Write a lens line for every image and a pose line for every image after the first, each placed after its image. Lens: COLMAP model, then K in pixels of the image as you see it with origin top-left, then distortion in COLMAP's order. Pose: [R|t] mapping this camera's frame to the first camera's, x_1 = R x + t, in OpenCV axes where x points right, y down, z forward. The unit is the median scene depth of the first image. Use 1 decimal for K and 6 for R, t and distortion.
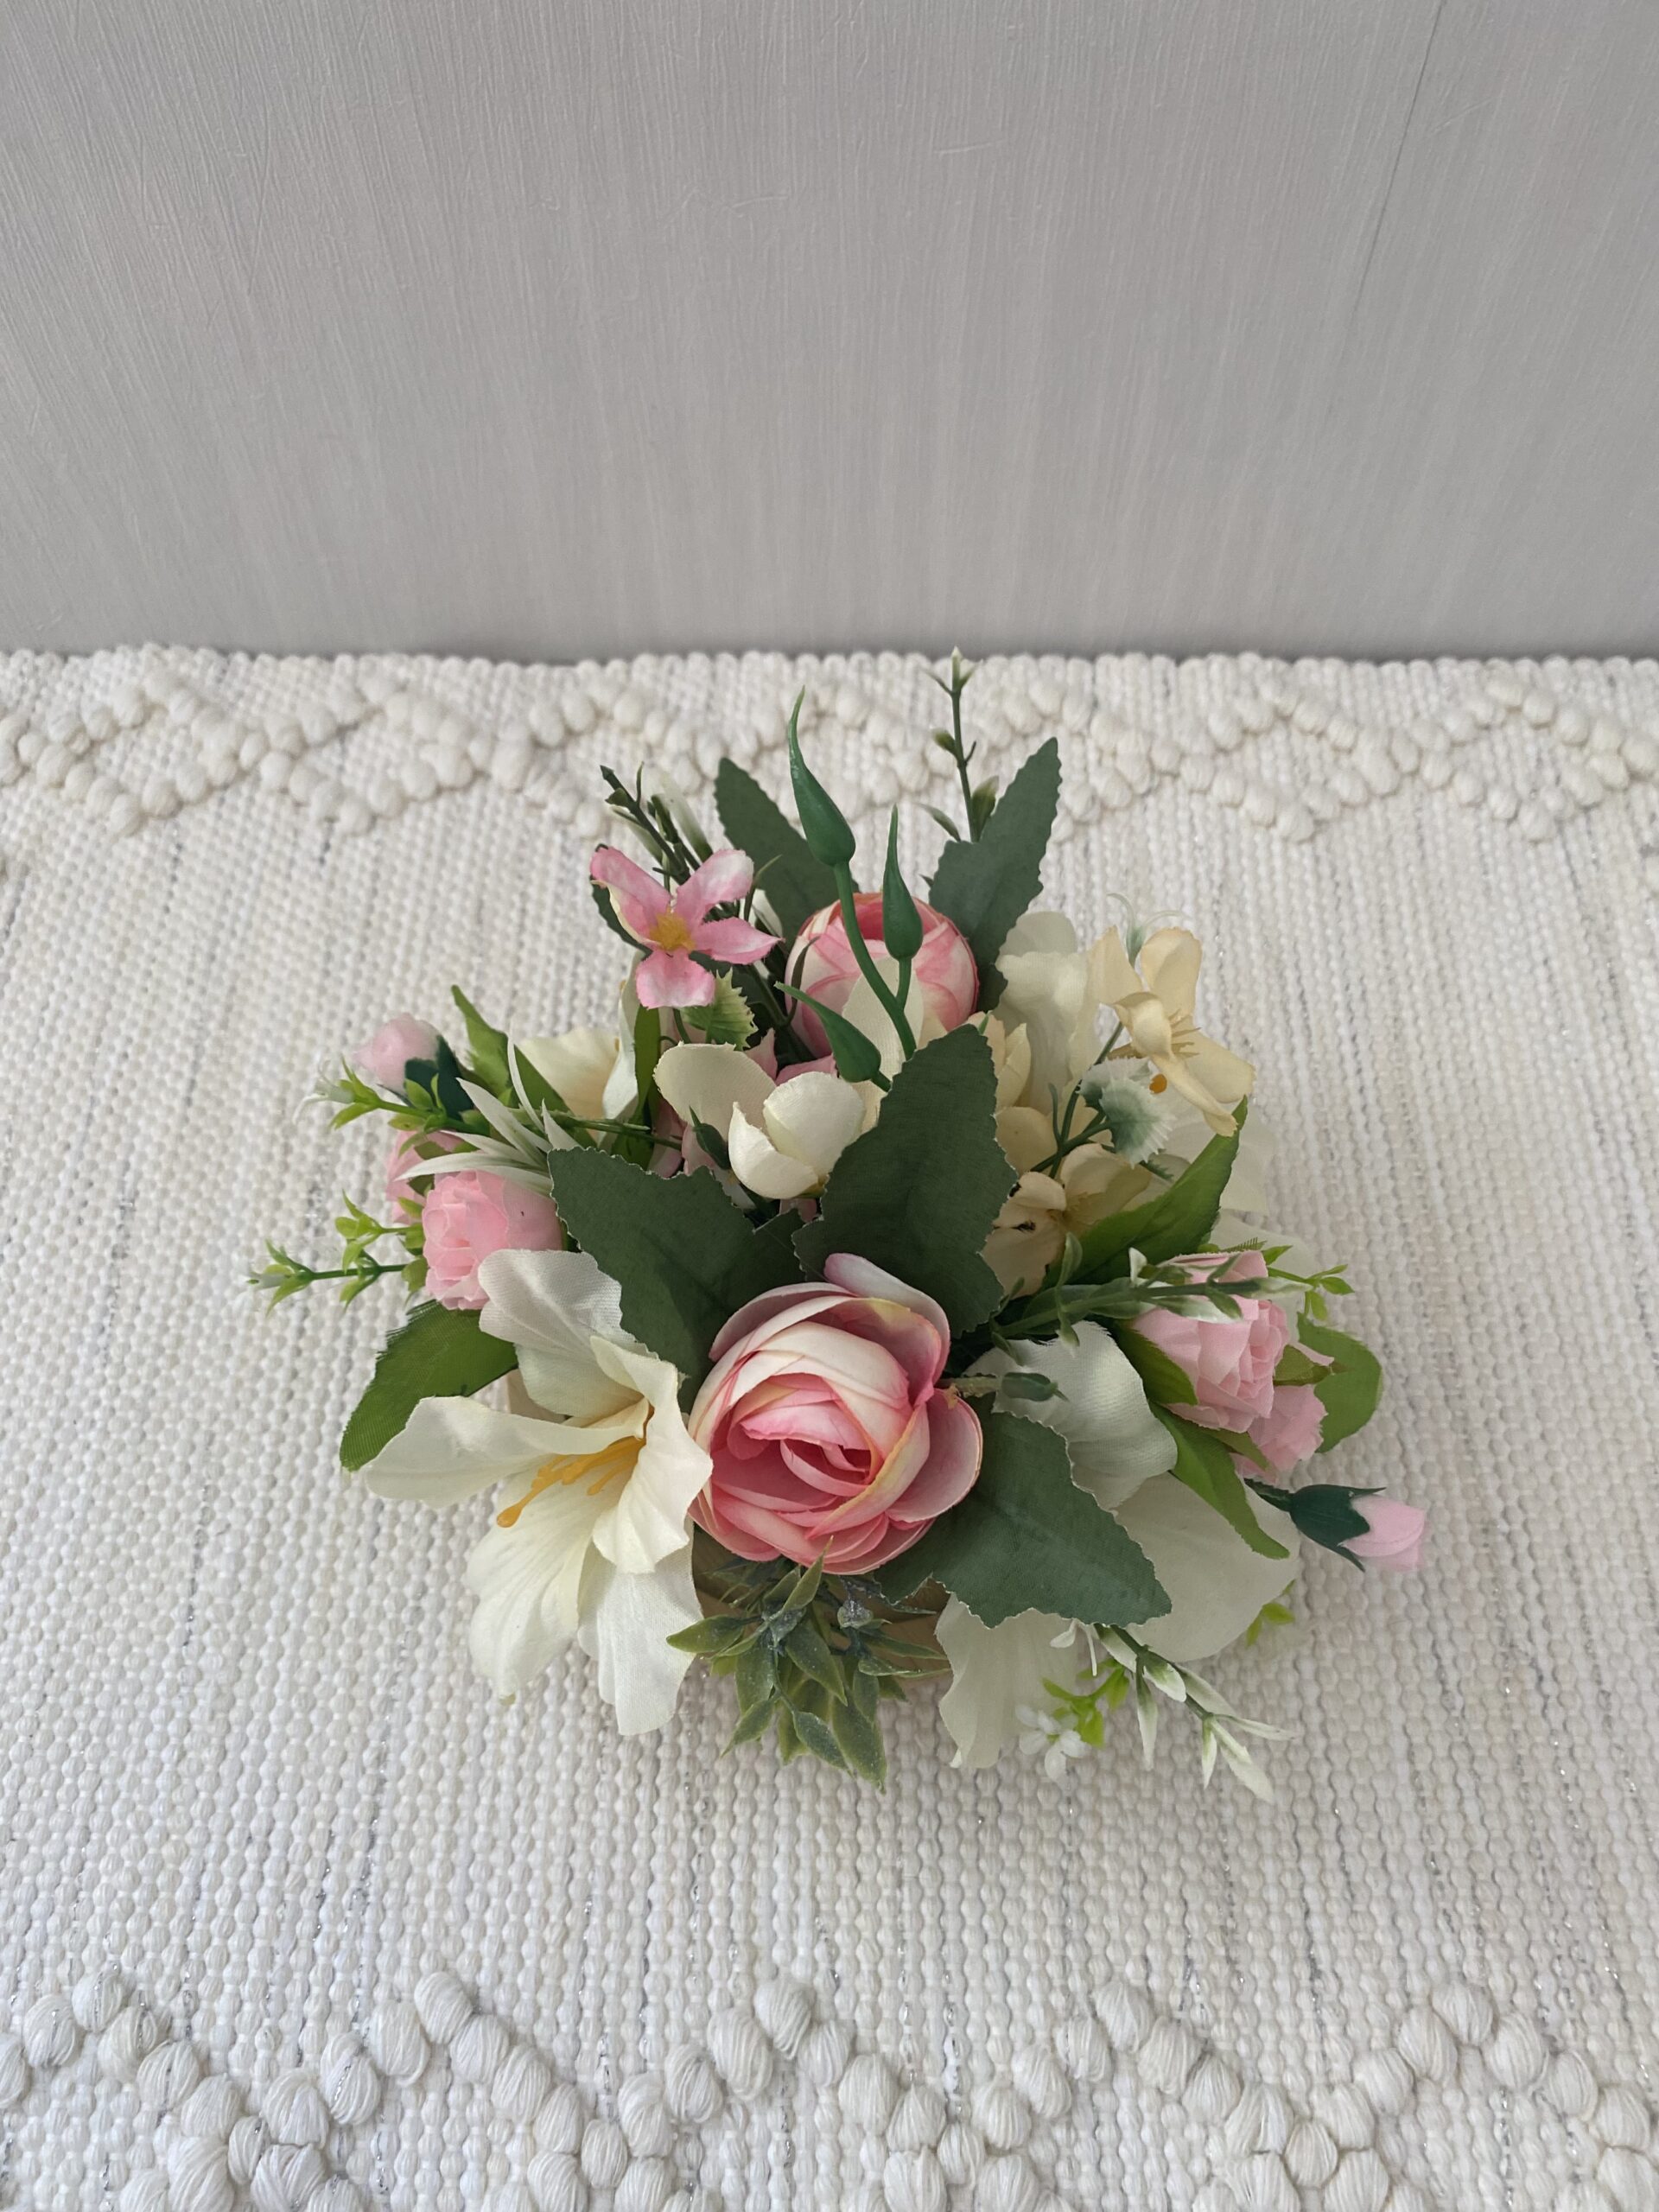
lens RADIAL K [[1764.7, 0, 832.9], [0, 1764.7, 1111.5], [0, 0, 1]] dist [-0.001407, 0.001028]
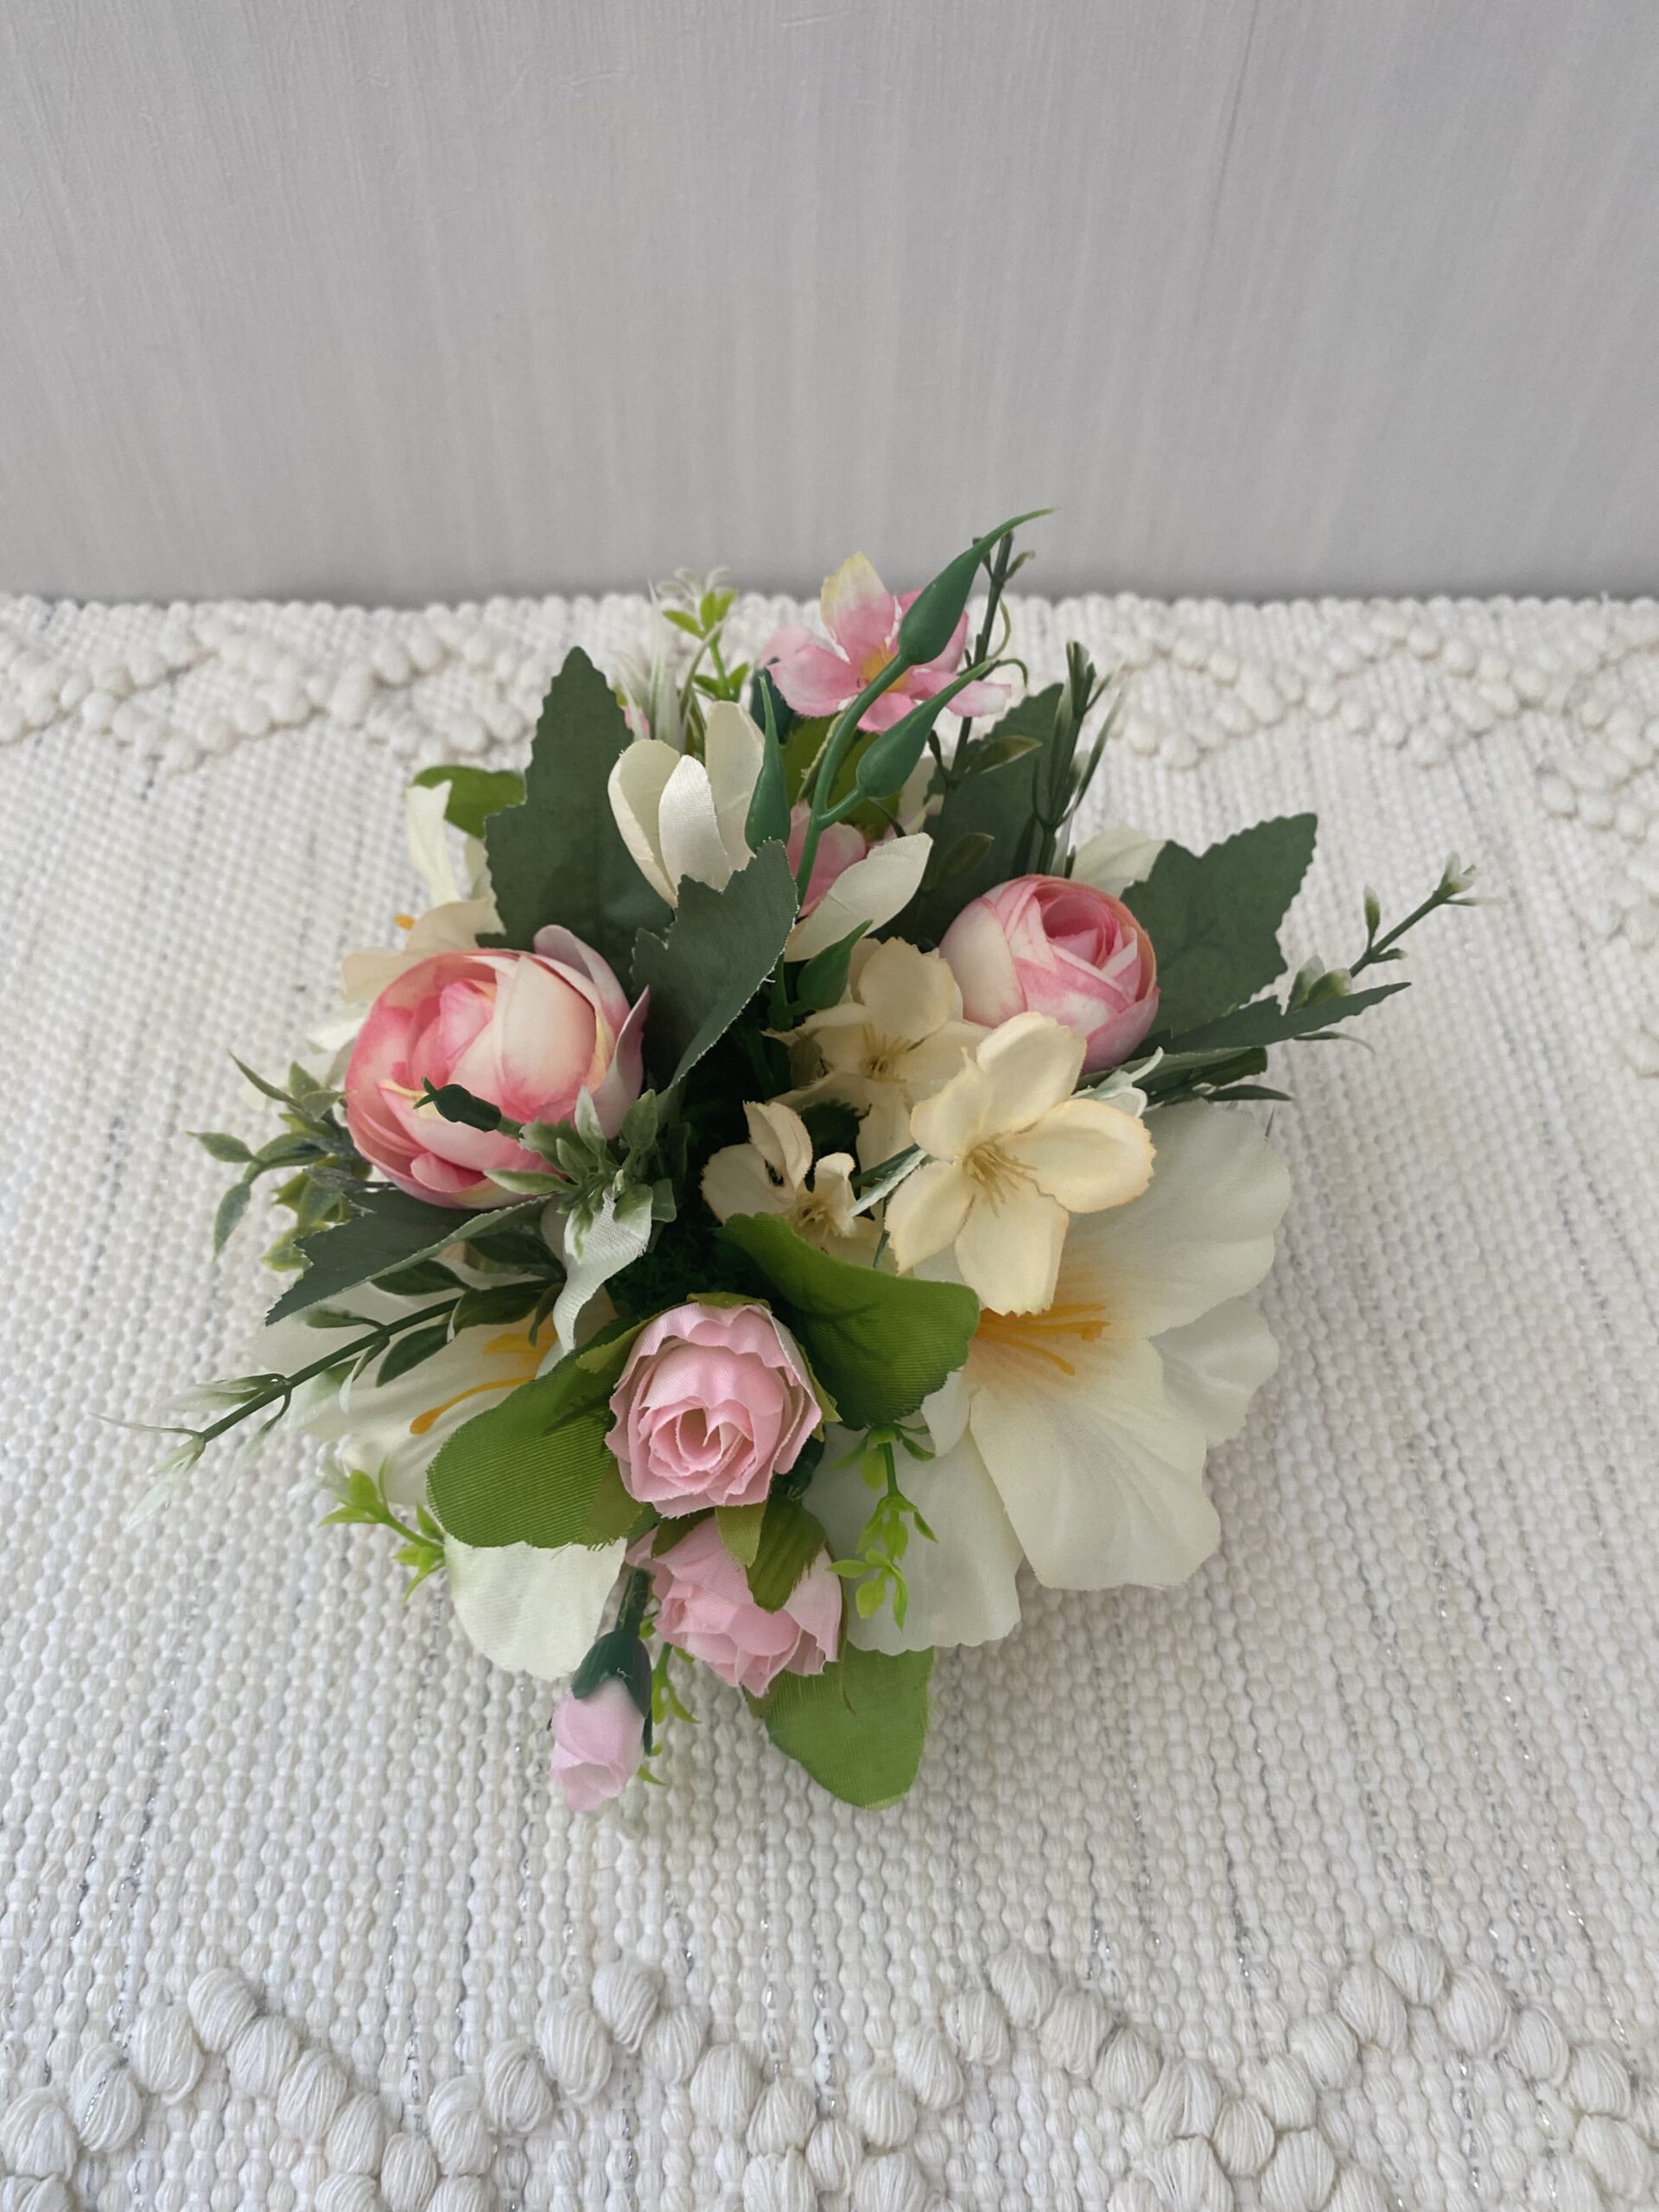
lens RADIAL K [[1764.7, 0, 829.0], [0, 1764.7, 1107.4], [0, 0, 1]] dist [-0.001407, 0.001028]
pose [[0.998933, -0.016449, 0.043158, 0.035996], [0.020469, 0.995322, -0.094425, 0.147316], [-0.041403, 0.095208, 0.994596, 0.096197]]
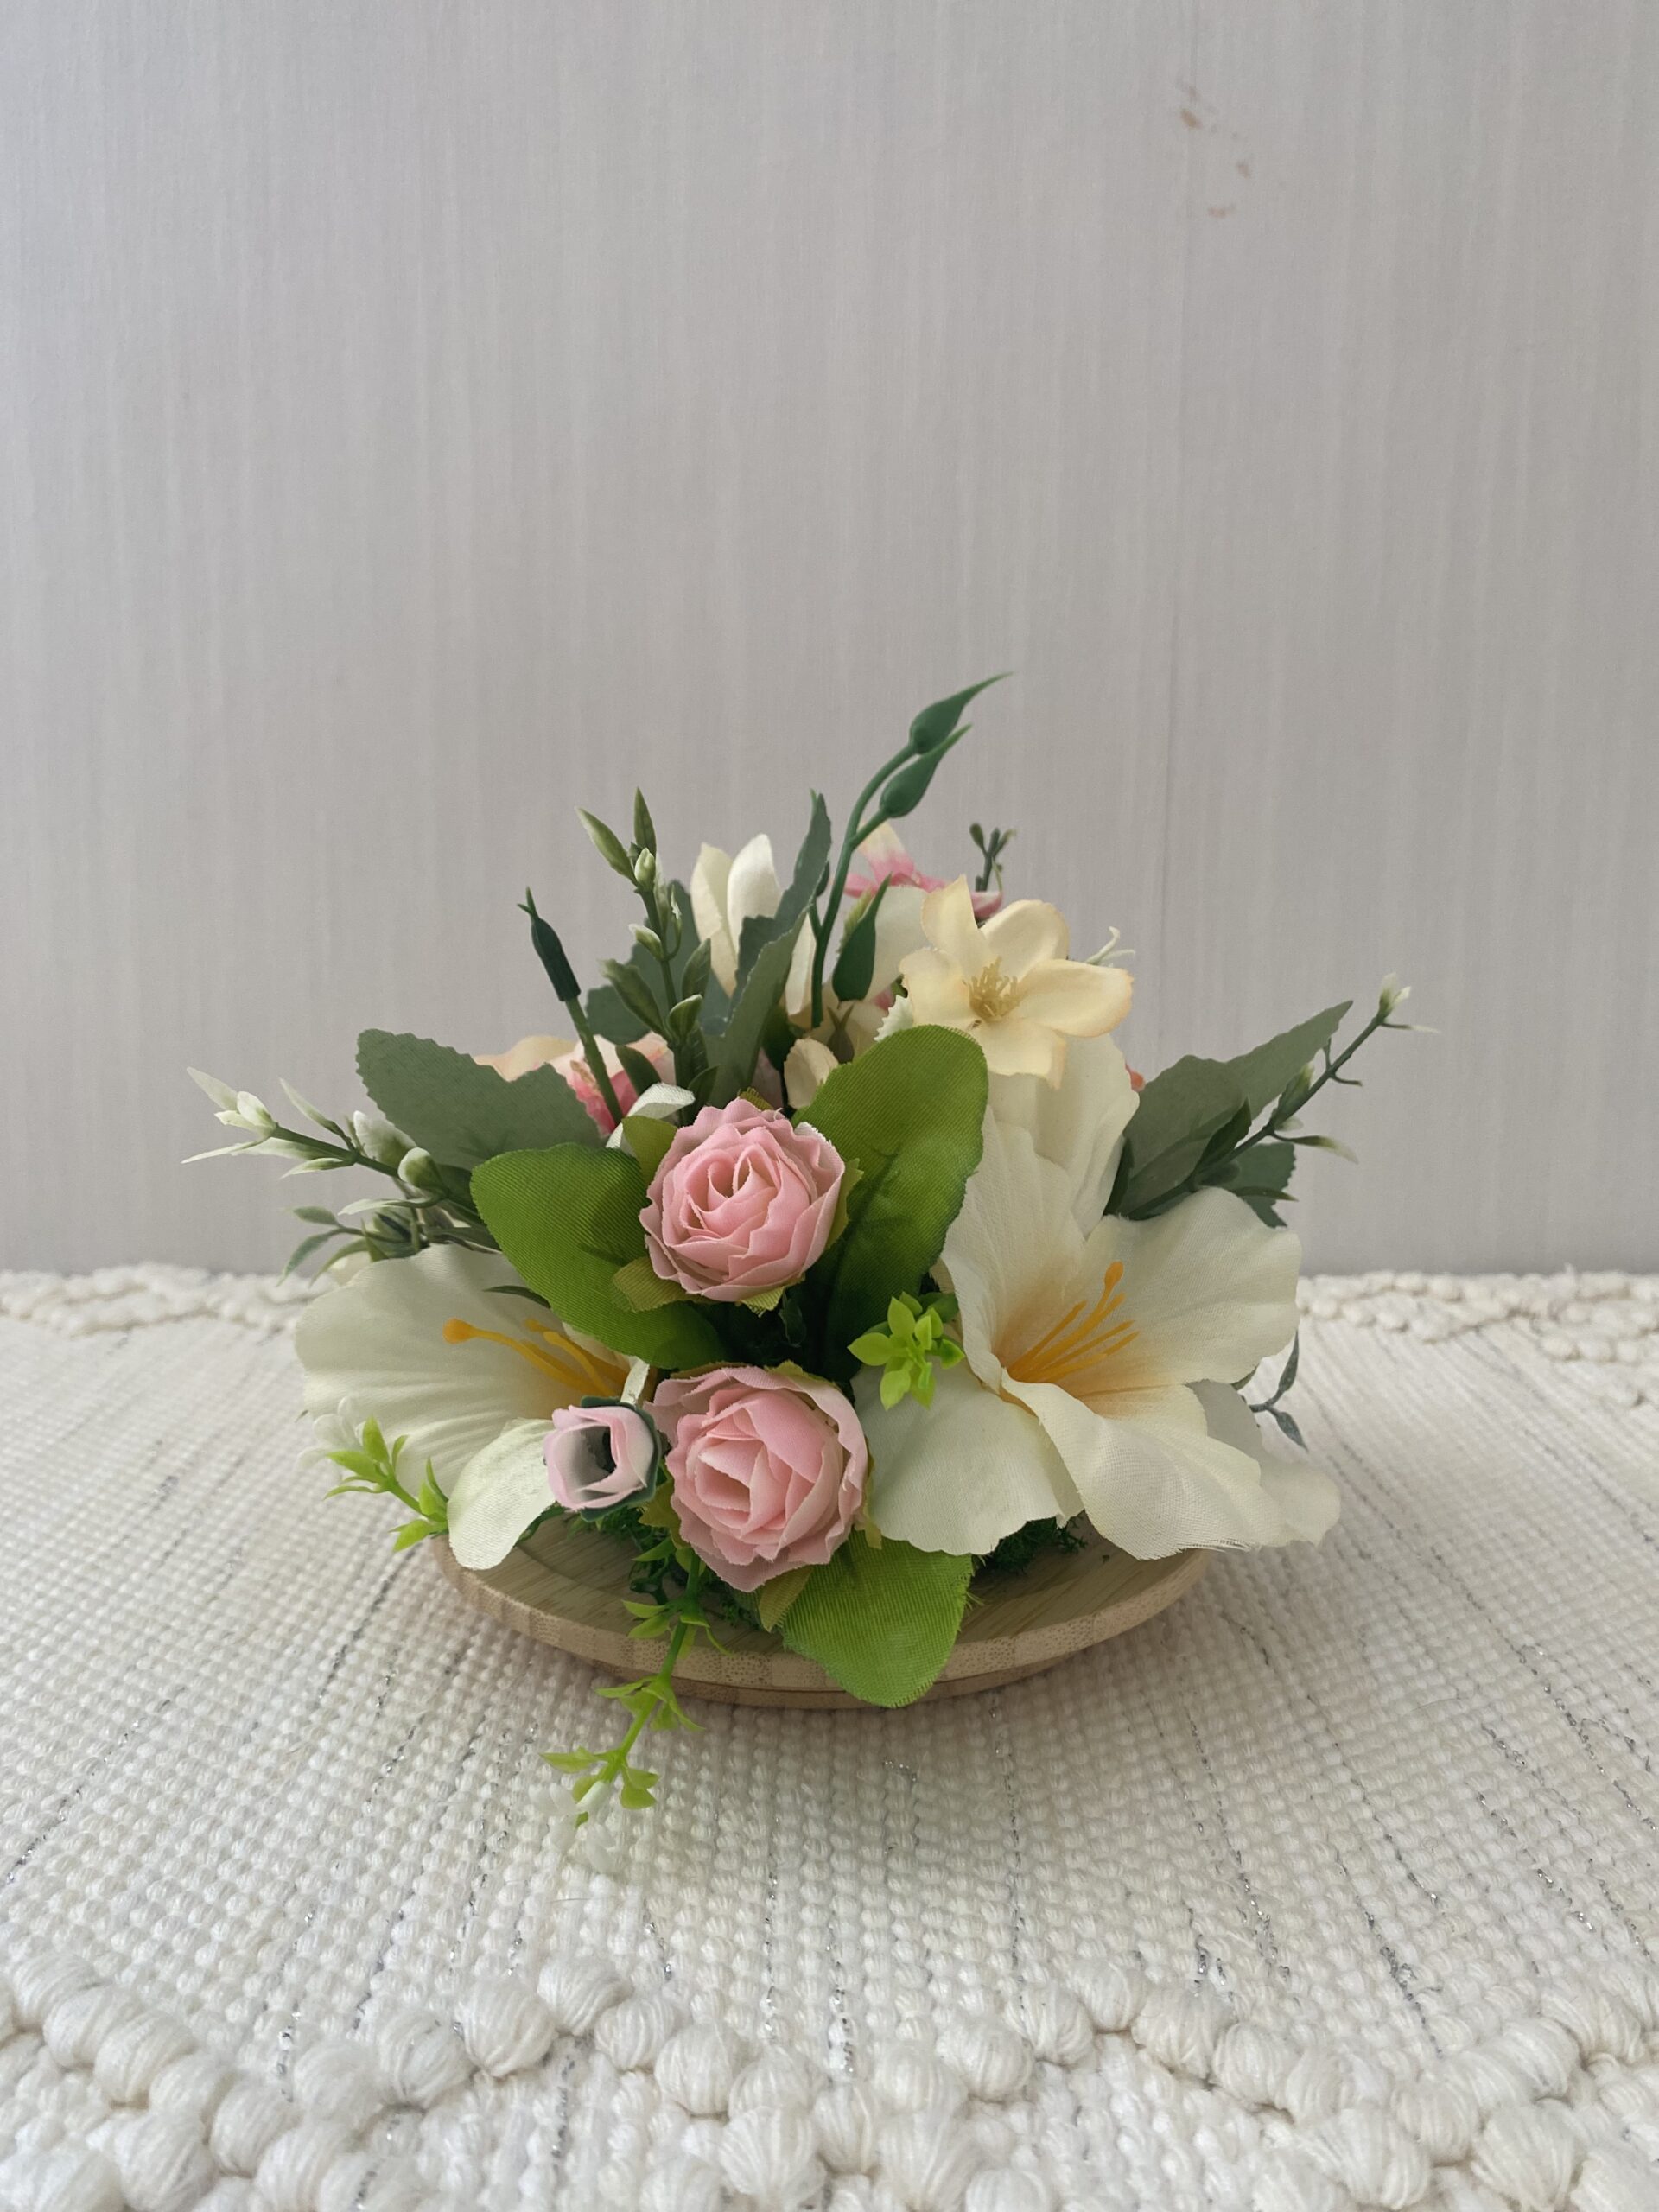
lens RADIAL K [[1764.7, 0, 829.6], [0, 1764.7, 1091.0], [0, 0, 1]] dist [-0.001407, 0.001028]
pose [[0.999955, 0.009455, 0.000436, 0.053292], [-0.005546, 0.622675, -0.782461, 0.724955], [-0.007669, 0.782423, 0.622700, 0.306455]]
